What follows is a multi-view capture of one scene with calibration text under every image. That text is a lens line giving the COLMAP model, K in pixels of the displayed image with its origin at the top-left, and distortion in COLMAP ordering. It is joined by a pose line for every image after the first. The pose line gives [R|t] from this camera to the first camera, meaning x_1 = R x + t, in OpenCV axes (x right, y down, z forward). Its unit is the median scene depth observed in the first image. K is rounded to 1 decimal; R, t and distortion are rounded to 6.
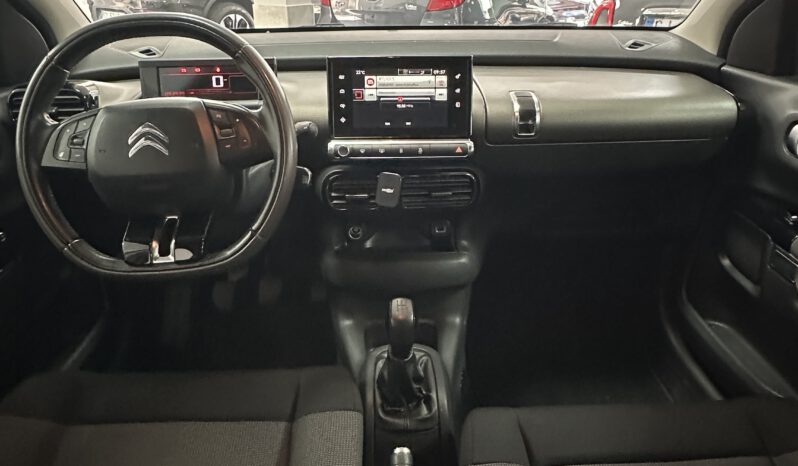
lens RADIAL K [[521.1, 0, 398.5], [0, 521.1, 235.9], [0, 0, 1]] dist [-0.004718, 0.000530]
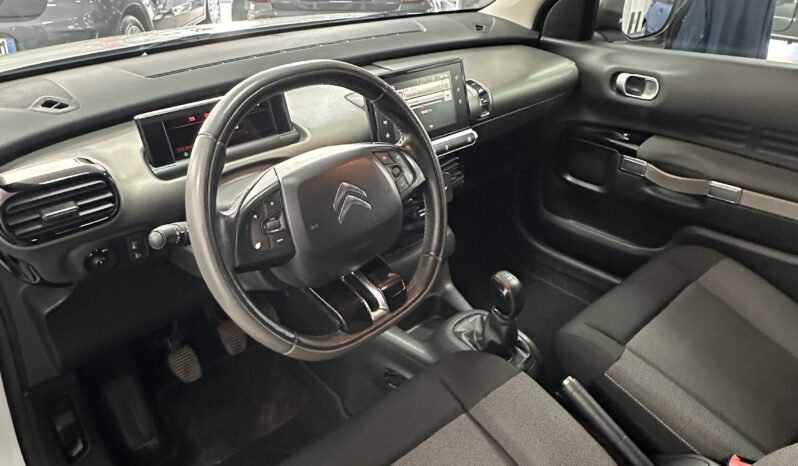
lens RADIAL K [[521.1, 0, 397.8], [0, 521.1, 230.1], [0, 0, 1]] dist [-0.004718, 0.000530]
pose [[0.779554, -0.312353, 0.542891, -0.710208], [0.283946, 0.948831, 0.138184, -0.180685], [-0.558274, 0.046430, 0.828357, 0.135138]]
